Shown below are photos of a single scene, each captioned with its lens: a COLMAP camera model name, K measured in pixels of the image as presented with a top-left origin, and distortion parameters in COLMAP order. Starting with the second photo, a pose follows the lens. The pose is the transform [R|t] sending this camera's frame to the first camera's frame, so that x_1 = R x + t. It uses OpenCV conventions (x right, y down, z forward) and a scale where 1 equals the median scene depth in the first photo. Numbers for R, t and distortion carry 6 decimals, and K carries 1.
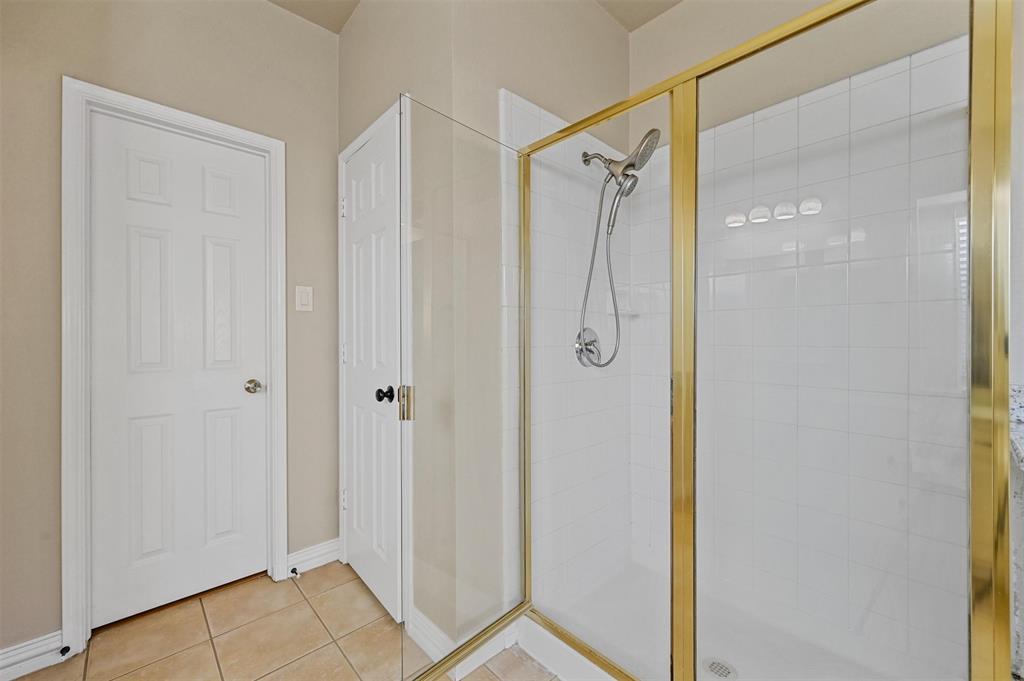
lens RADIAL K [[407.1, 0, 512.5], [0, 407.1, 337.2], [0, 0, 1]] dist [0.000140, 0.000829]
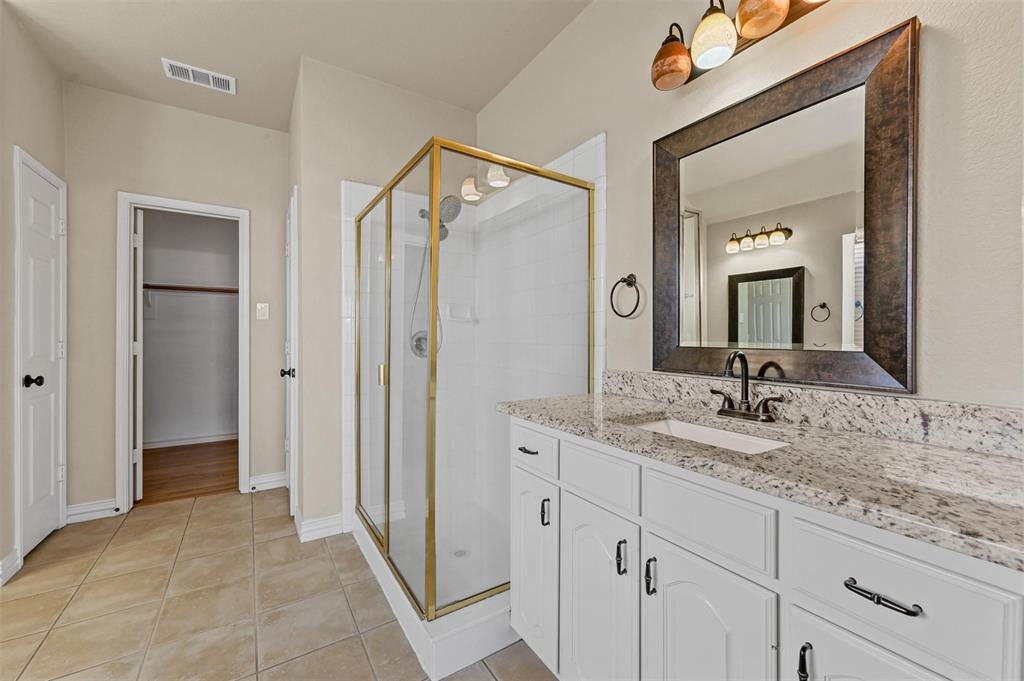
lens RADIAL K [[407.1, 0, 518.7], [0, 407.1, 341.3], [0, 0, 1]] dist [0.000140, 0.000829]
pose [[0.983709, 0.002416, -0.179750, 0.880063], [-0.002605, 0.999996, -0.000812, 0.015709], [0.179747, 0.001267, 0.983712, -0.412037]]
